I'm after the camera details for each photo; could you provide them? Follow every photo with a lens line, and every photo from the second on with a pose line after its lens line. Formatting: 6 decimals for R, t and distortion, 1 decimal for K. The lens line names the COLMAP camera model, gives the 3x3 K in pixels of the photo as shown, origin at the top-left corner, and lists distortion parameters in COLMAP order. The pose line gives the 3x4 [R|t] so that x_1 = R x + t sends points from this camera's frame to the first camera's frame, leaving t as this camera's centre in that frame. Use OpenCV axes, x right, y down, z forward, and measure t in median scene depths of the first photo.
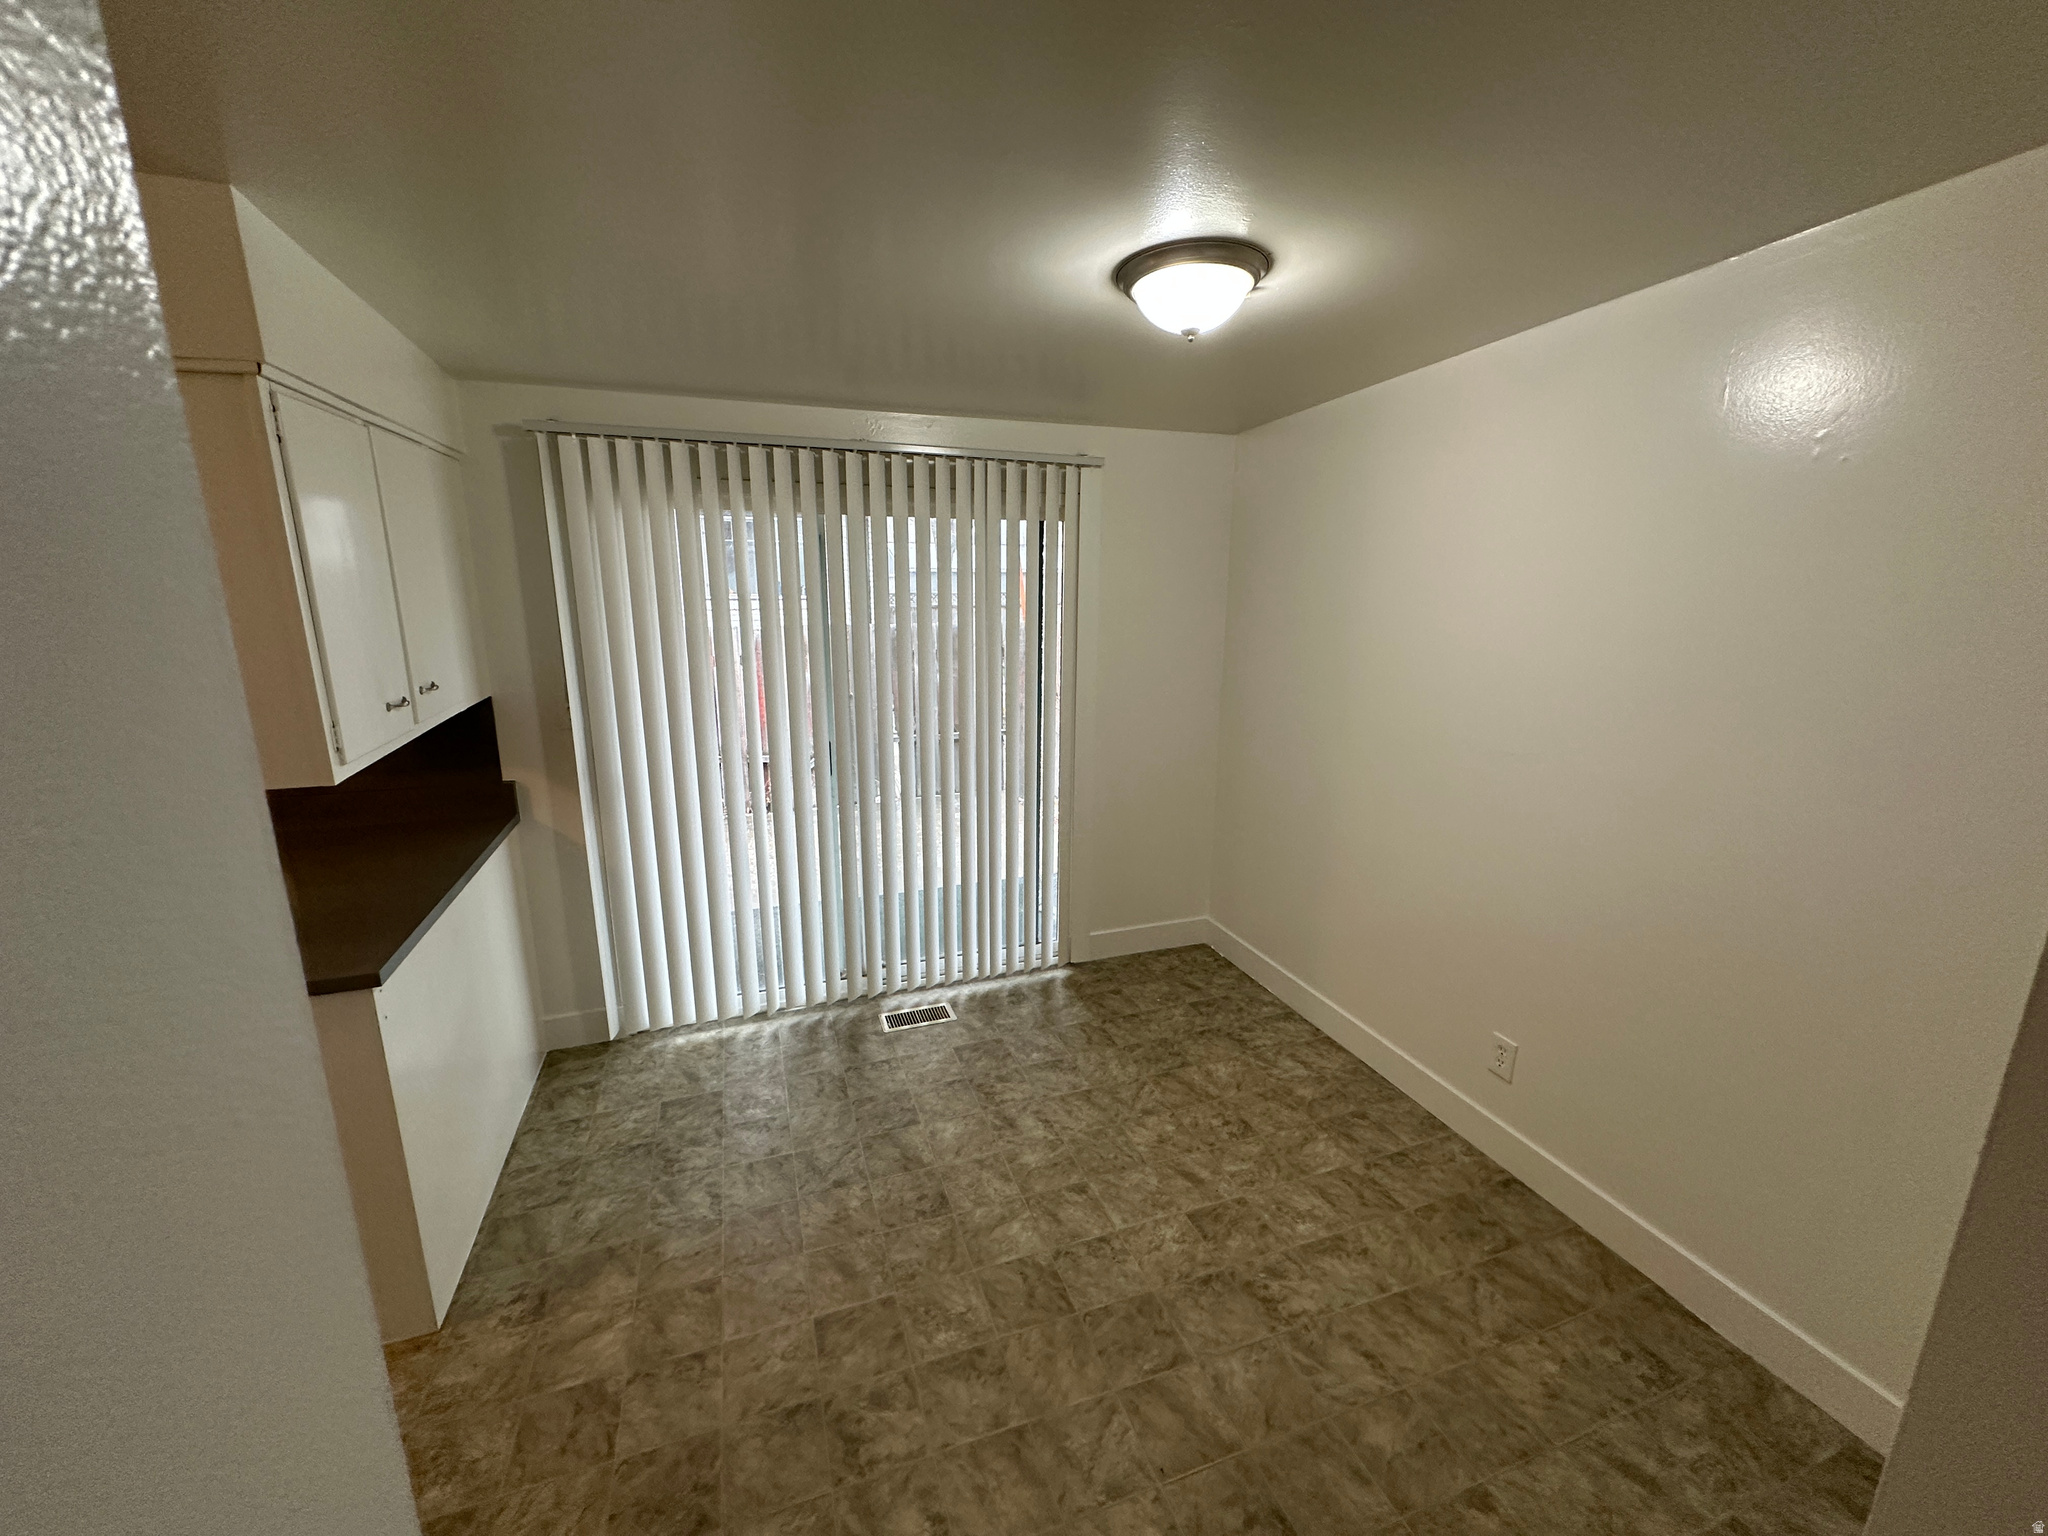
lens RADIAL K [[811.7, 0, 1022.3], [0, 811.7, 769.7], [0, 0, 1]] dist [0.002575, 0.000210]
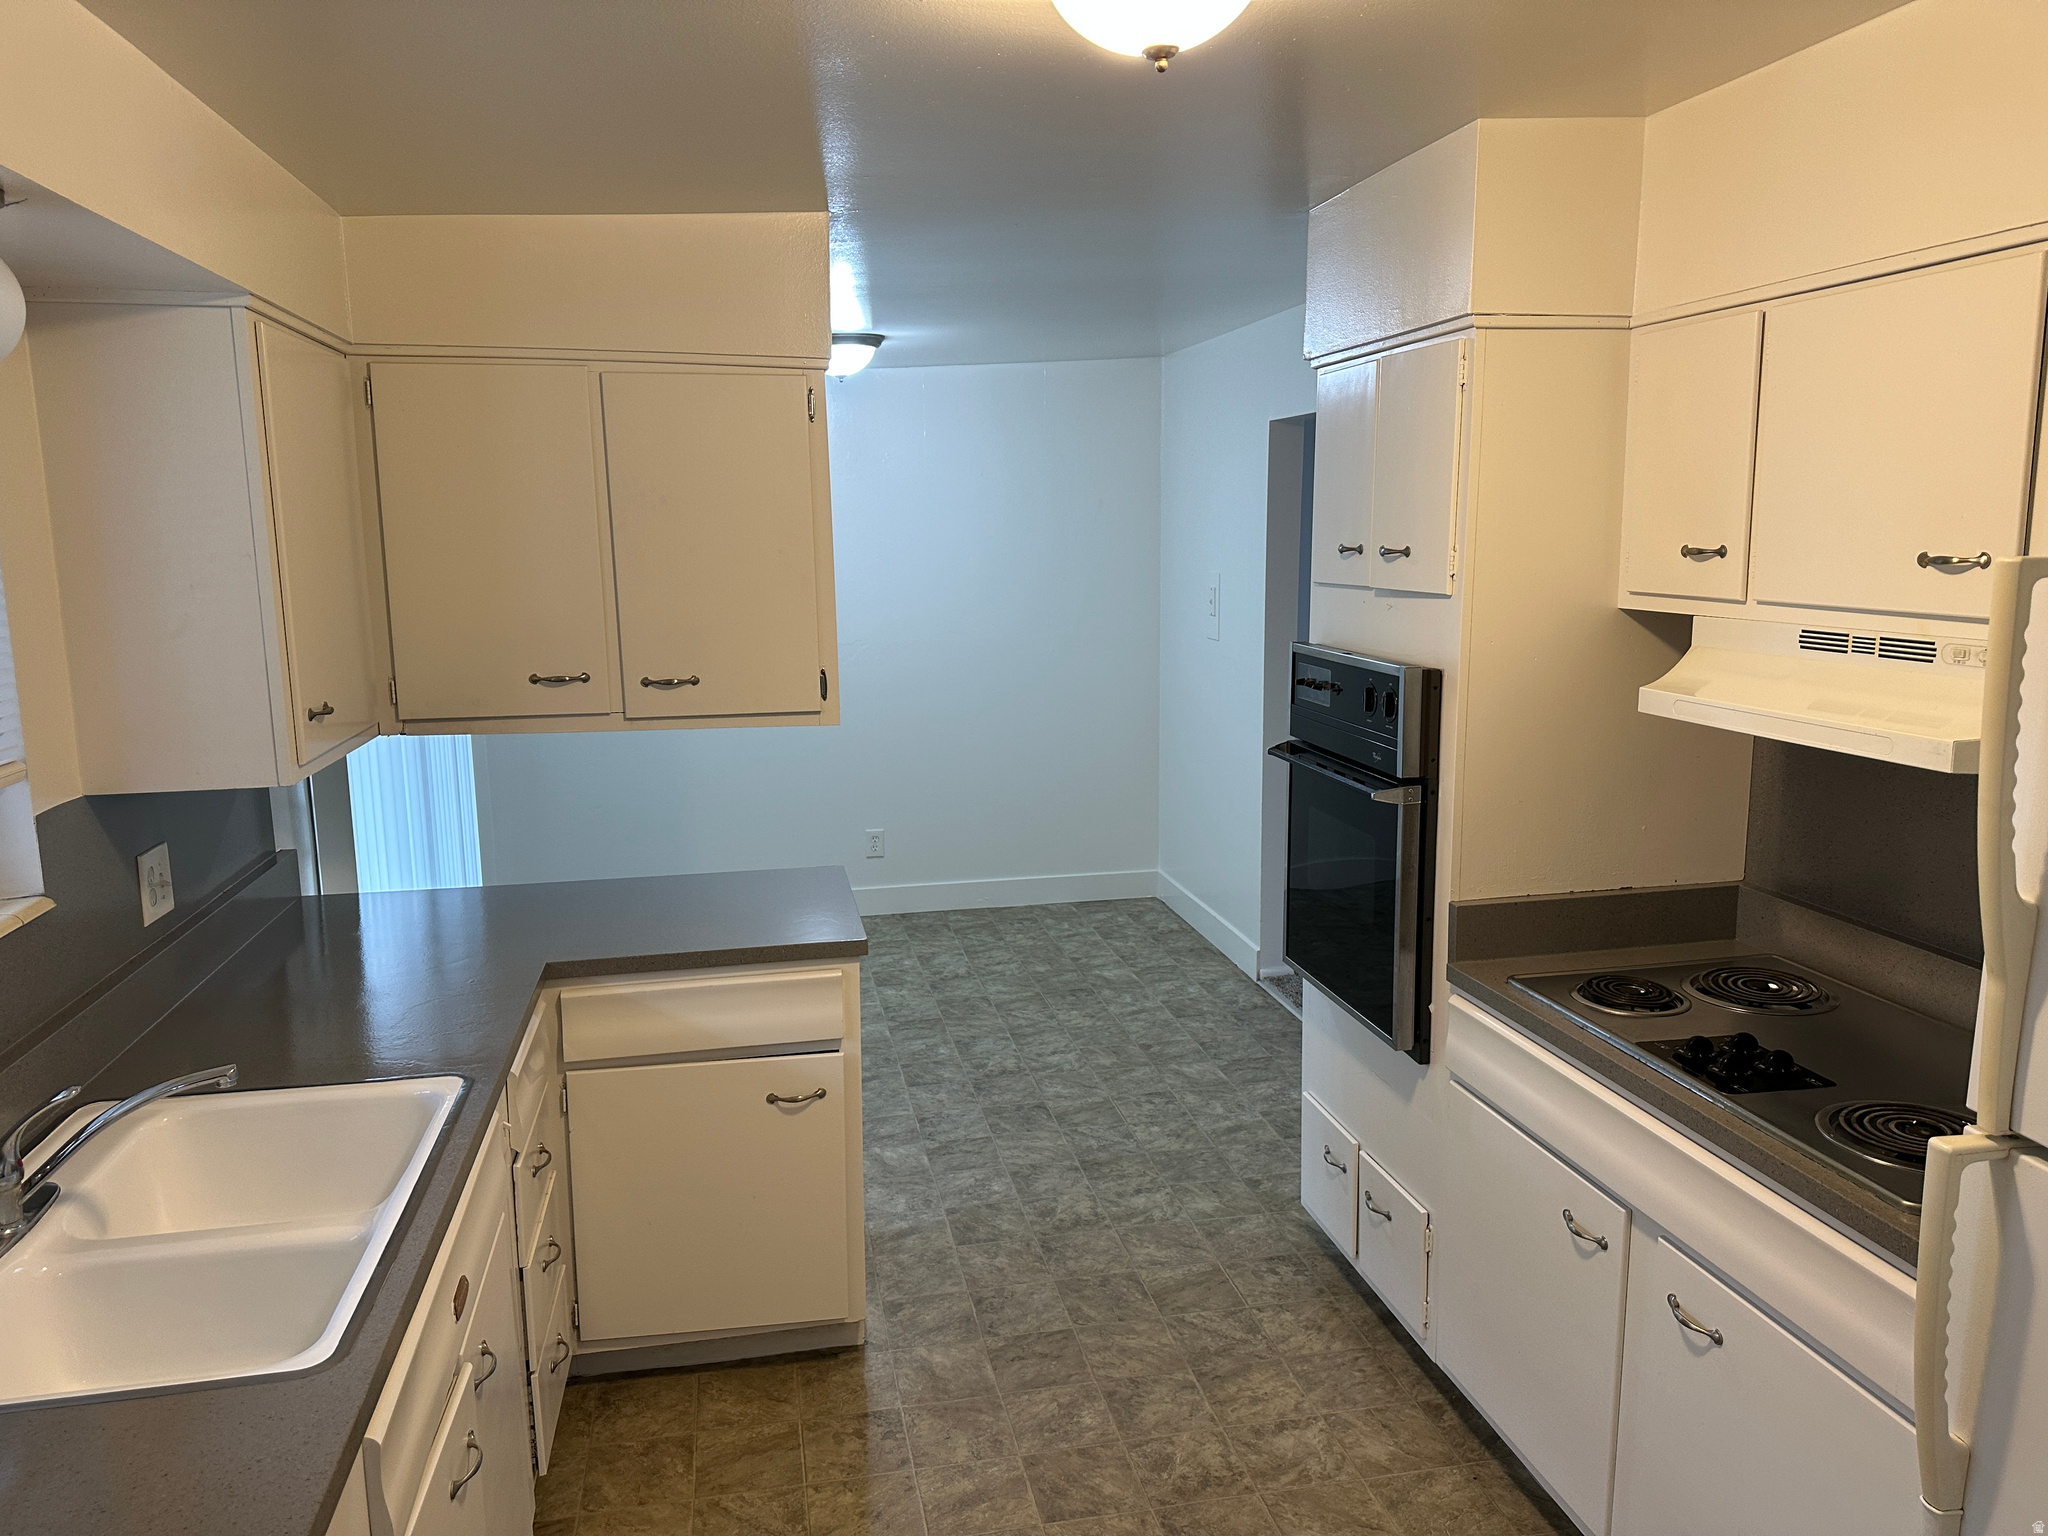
lens RADIAL K [[1426.4, 0, 1030.7], [0, 1426.4, 766.0], [0, 0, 1]] dist [0.044121, -0.054799]
pose [[0.133268, -0.172304, 0.975987, -2.238827], [0.241736, 0.960680, 0.136593, -0.086166], [-0.961147, 0.217728, 0.169680, 0.282513]]
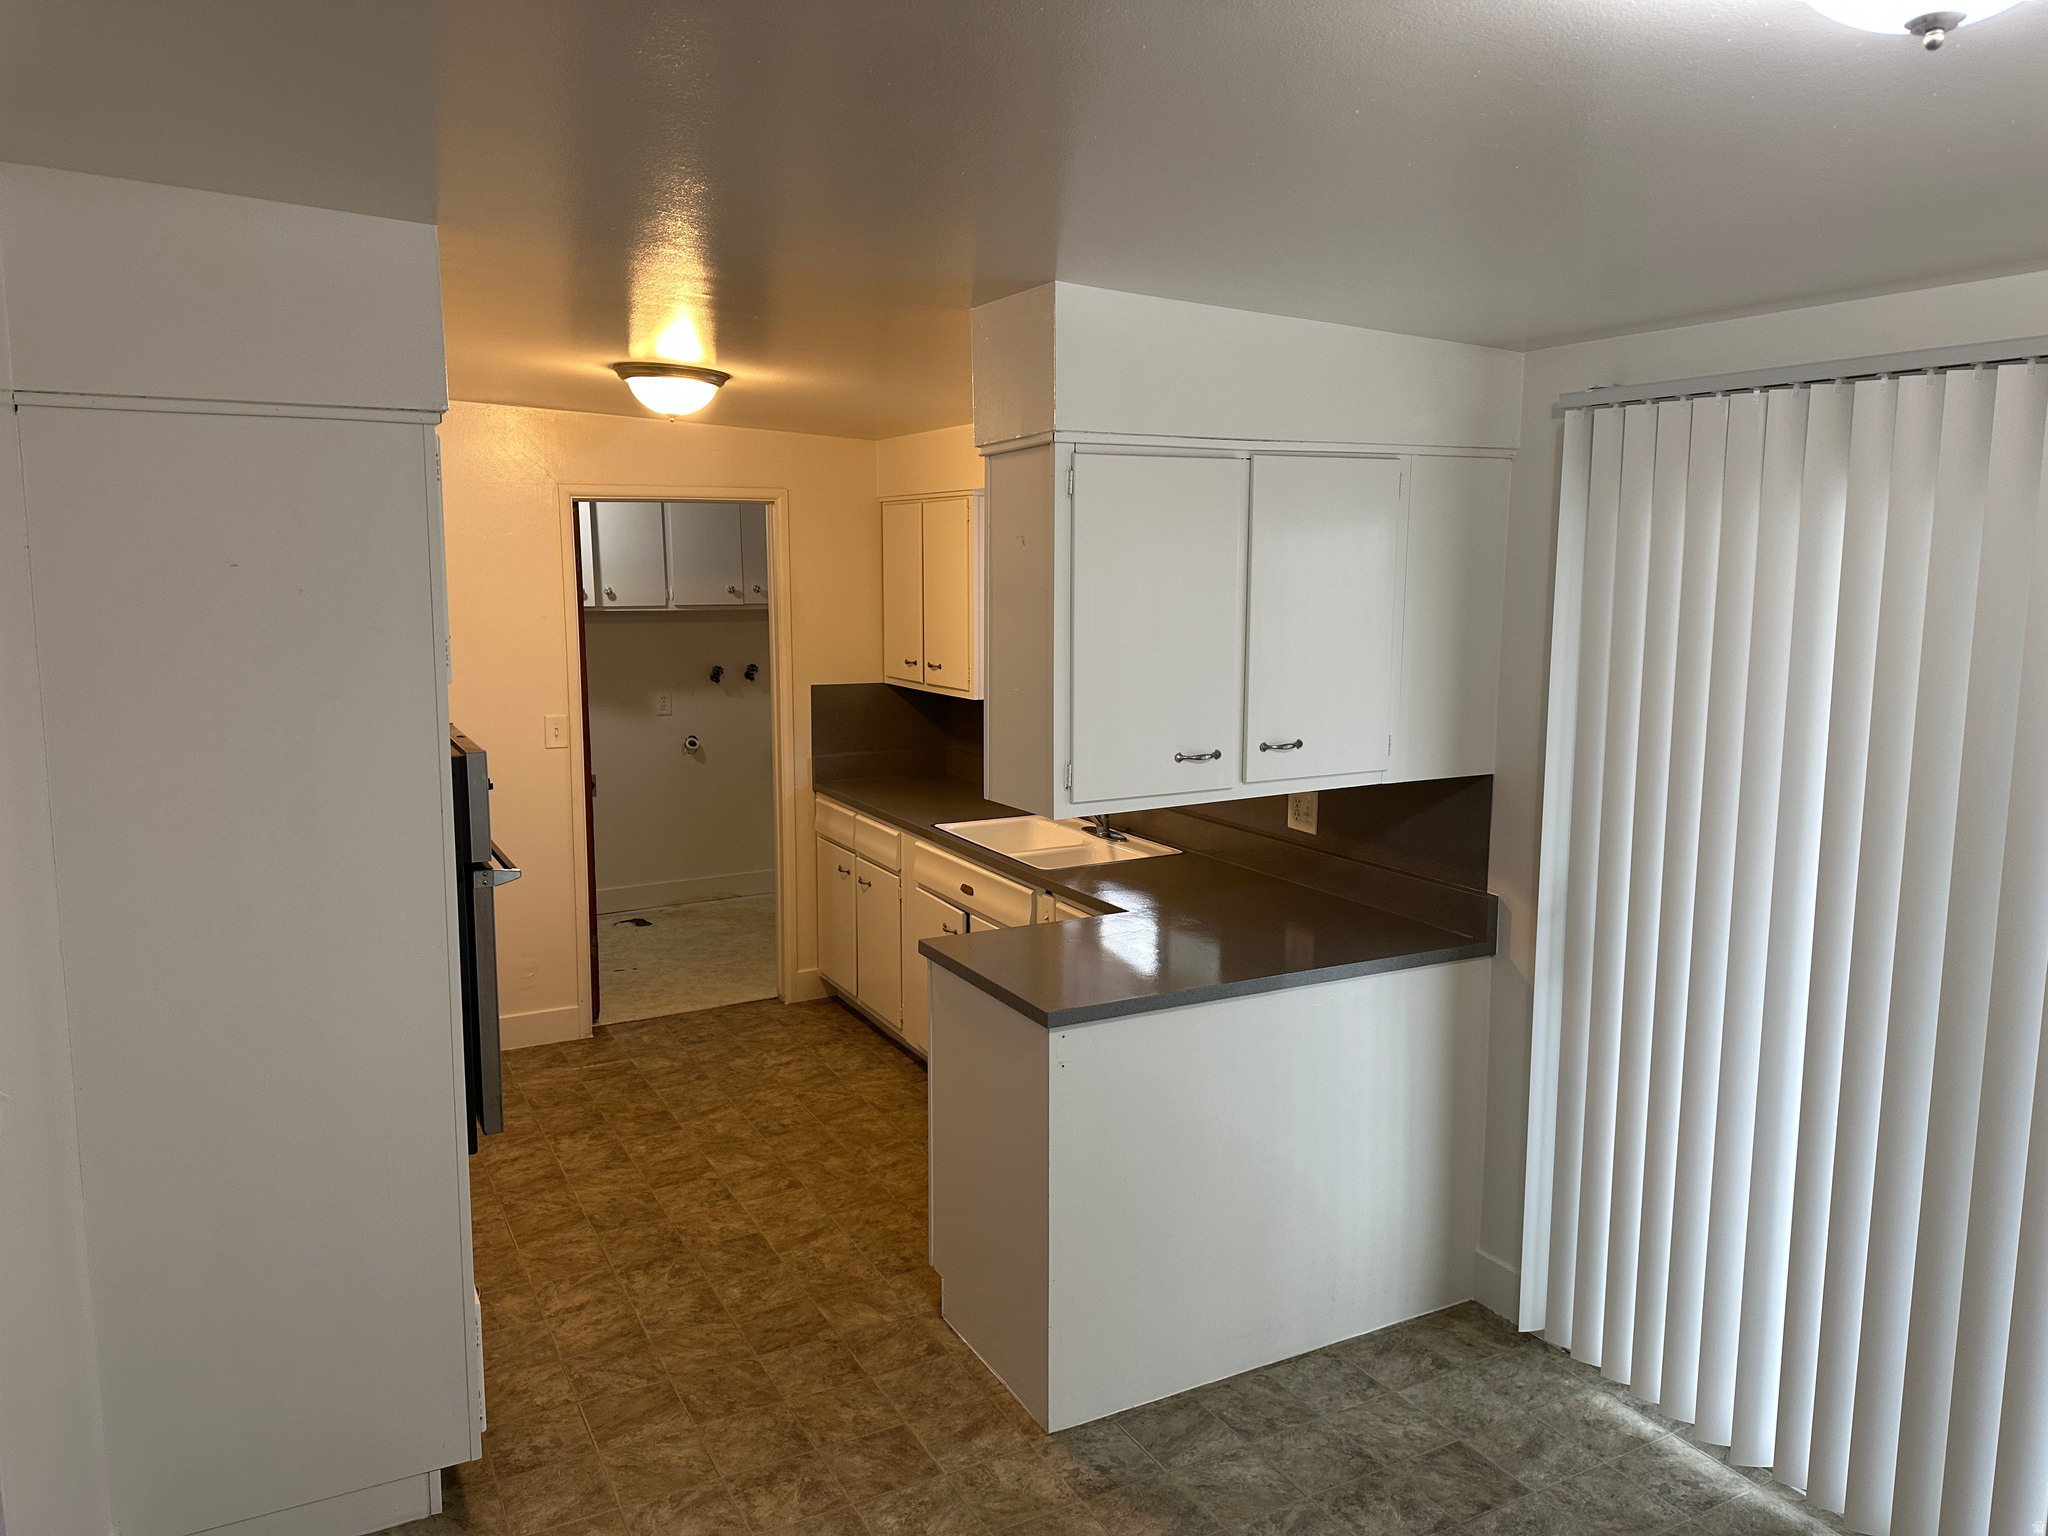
lens RADIAL K [[1426.4, 0, 1030.7], [0, 1426.4, 766.0], [0, 0, 1]] dist [0.044121, -0.054799]
pose [[0.154585, 0.130947, -0.979263, 0.685438], [-0.228259, 0.969095, 0.093554, -0.160913], [0.961250, 0.209063, 0.179697, 0.493012]]
